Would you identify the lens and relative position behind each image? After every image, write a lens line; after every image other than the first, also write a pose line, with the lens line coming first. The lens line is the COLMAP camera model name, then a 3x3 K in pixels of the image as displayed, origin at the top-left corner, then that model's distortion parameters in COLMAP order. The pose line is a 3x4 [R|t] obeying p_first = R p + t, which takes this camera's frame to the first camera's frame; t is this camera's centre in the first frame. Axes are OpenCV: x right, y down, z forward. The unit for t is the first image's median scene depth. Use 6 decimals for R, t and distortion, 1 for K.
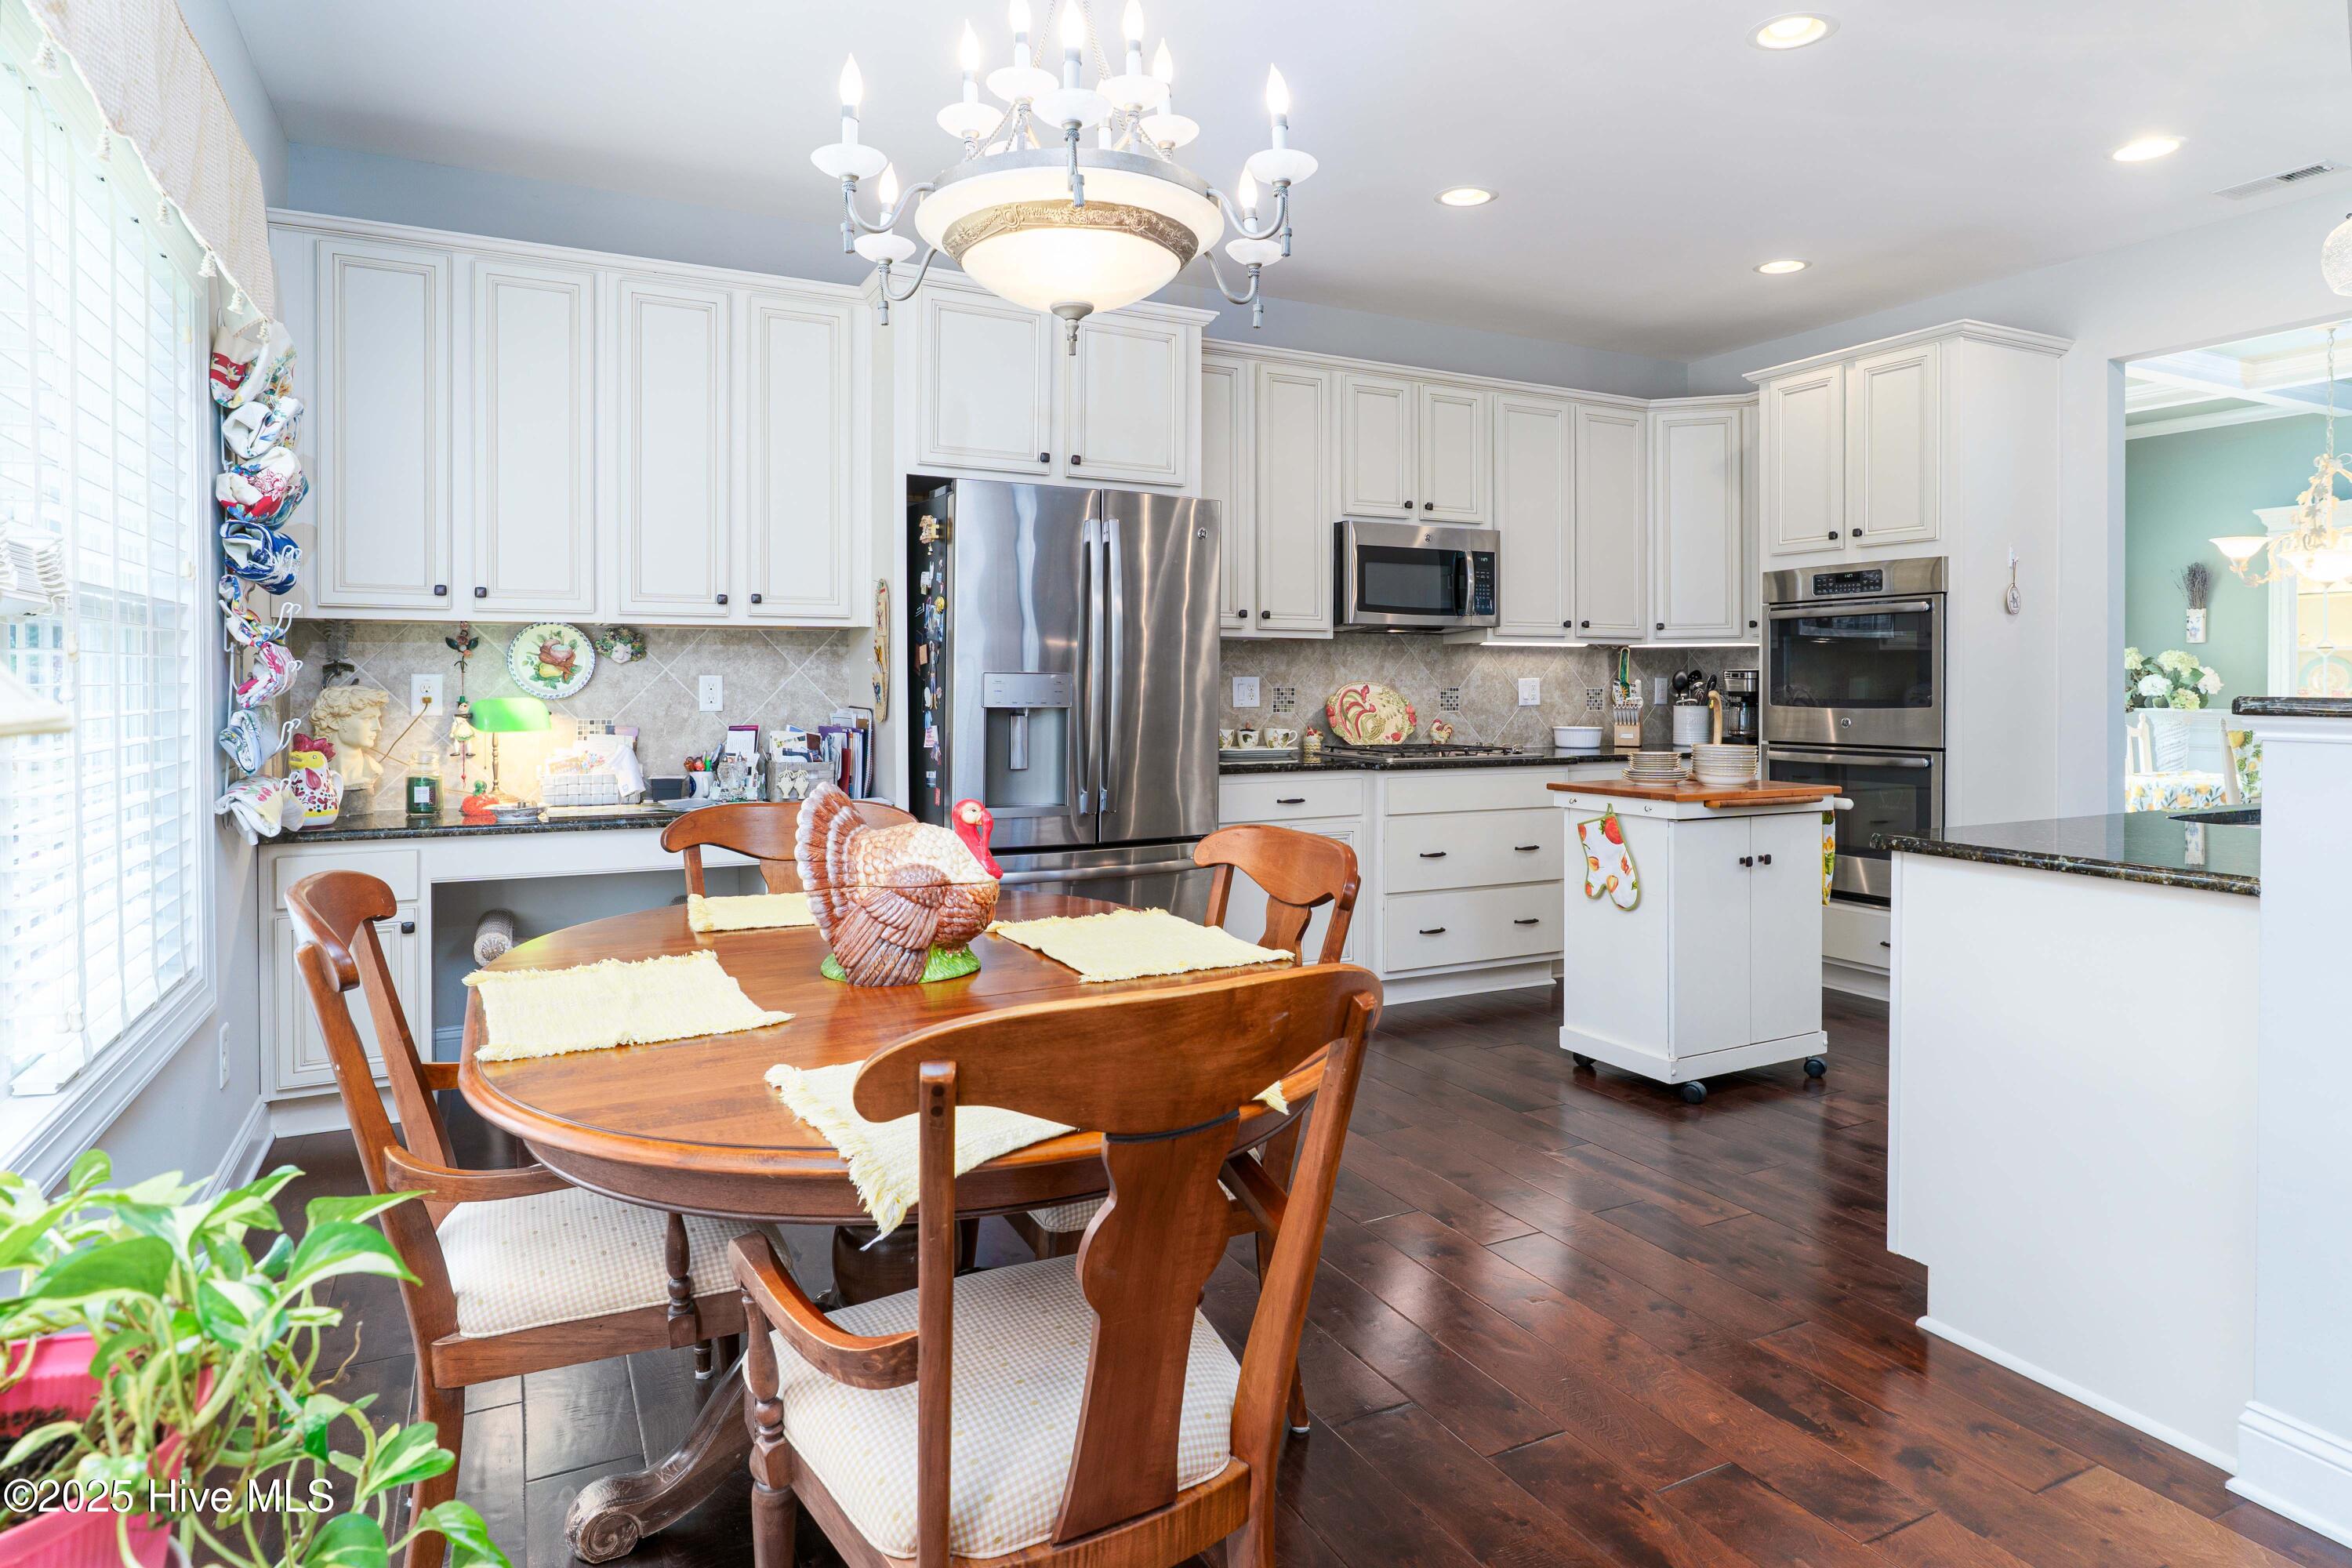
lens RADIAL K [[1300.2, 0, 1176.5], [0, 1300.2, 691.5], [0, 0, 1]] dist [-0.005618, 0.000417]
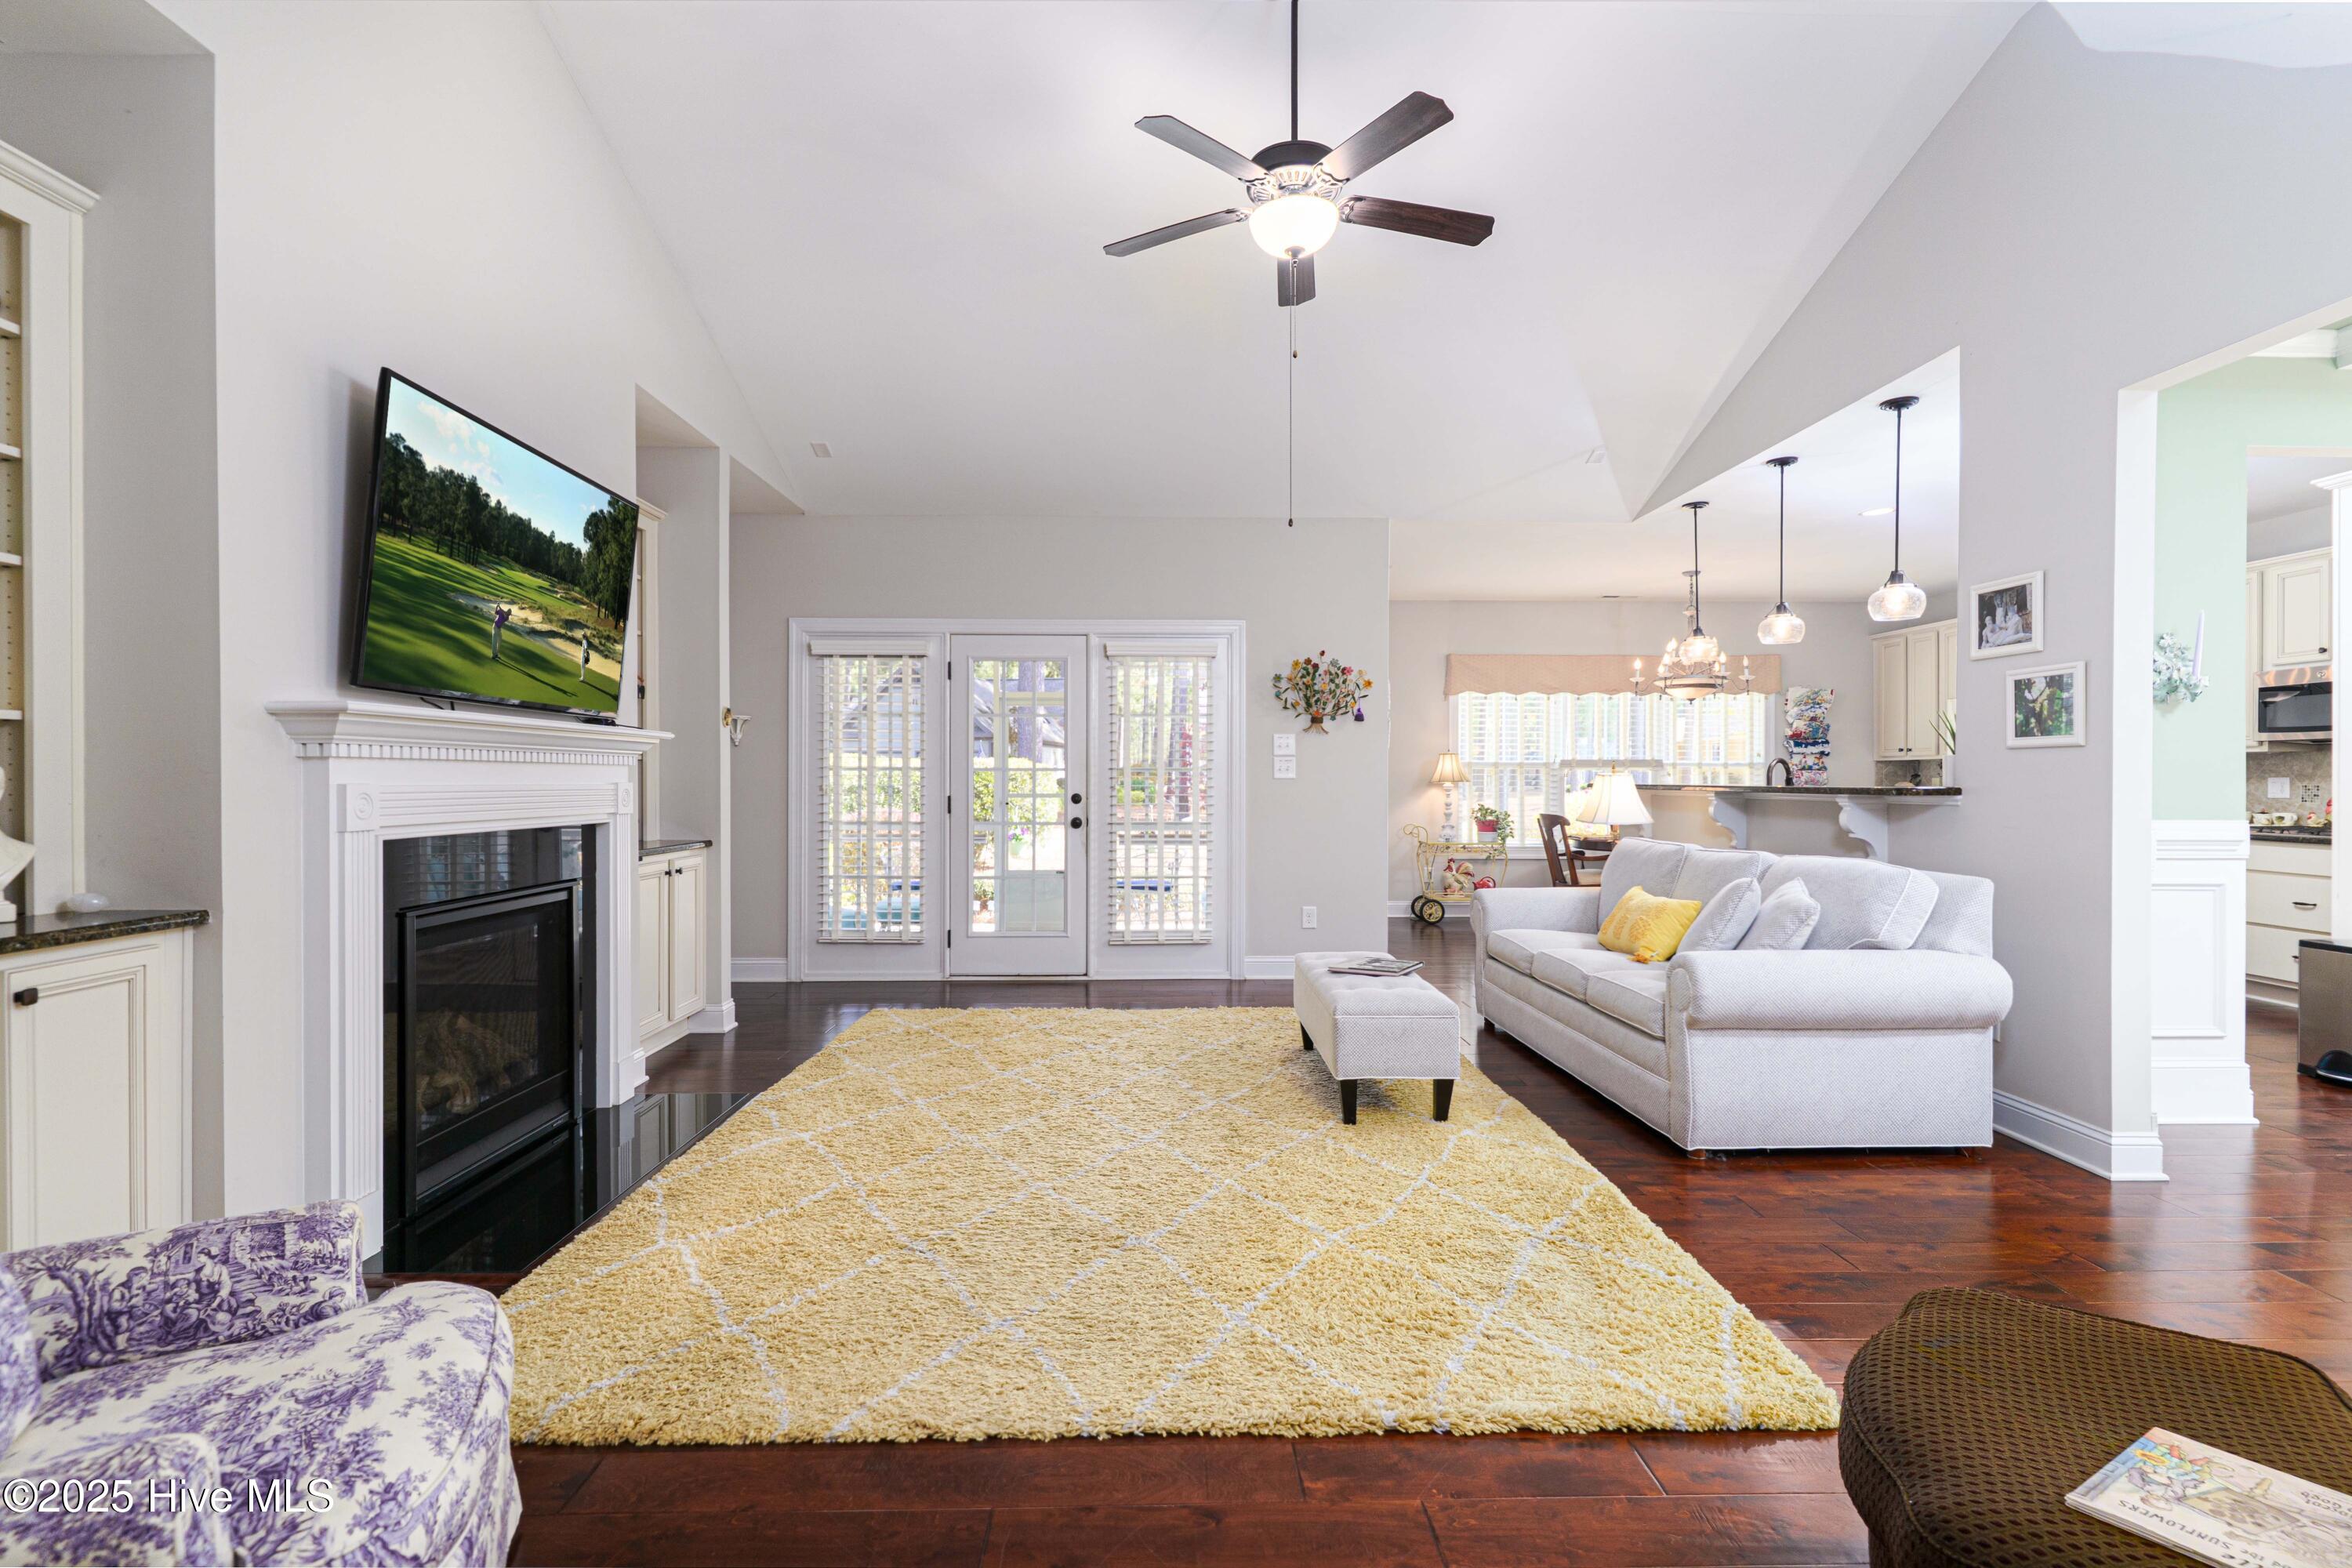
lens RADIAL K [[1126.2, 0, 1170.4], [0, 1126.2, 783.6], [0, 0, 1]] dist [-0.006450, 0.000945]
pose [[-0.426002, 0.001542, -0.904721, 1.862989], [-0.010353, 0.999925, 0.006579, 0.000098], [0.904663, 0.012169, -0.425954, 0.437729]]
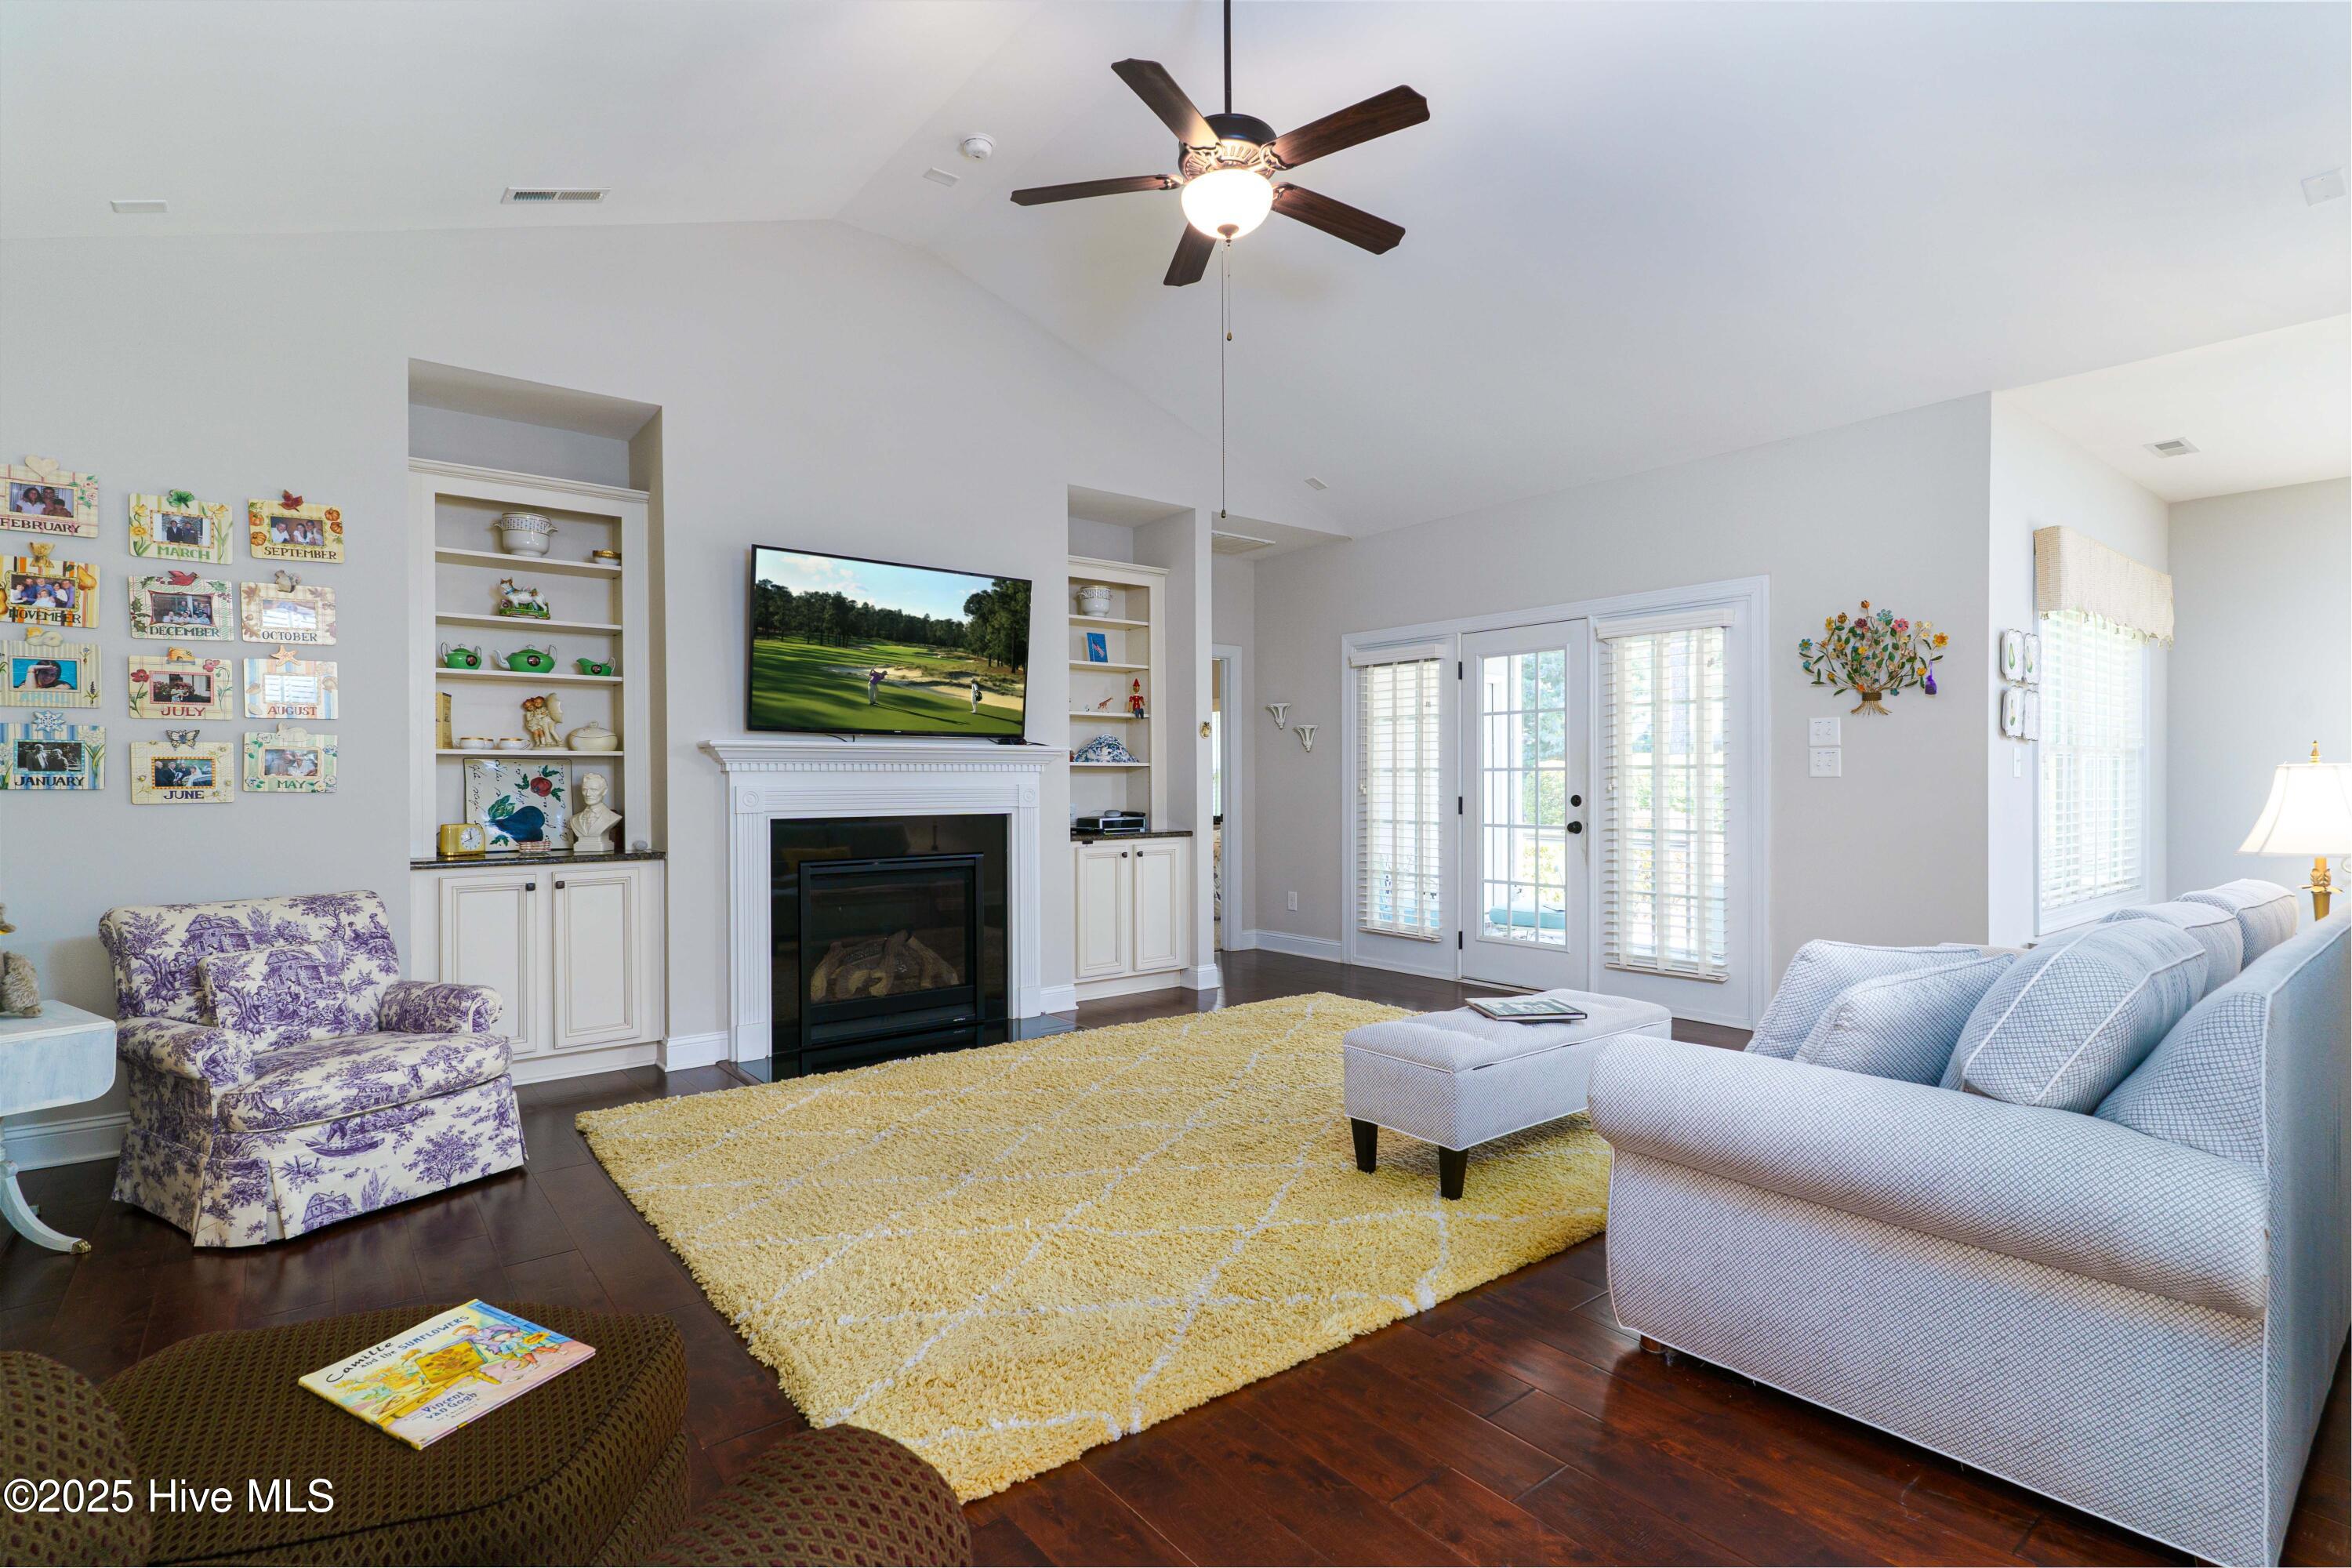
lens RADIAL K [[1126.2, 0, 1178.2], [0, 1126.2, 785.6], [0, 0, 1]] dist [-0.006450, 0.000945]
pose [[-0.979365, 0.004162, -0.202055, 1.355696], [0.001550, 0.999913, 0.013083, -0.004458], [0.202092, 0.012500, -0.979287, 0.866637]]
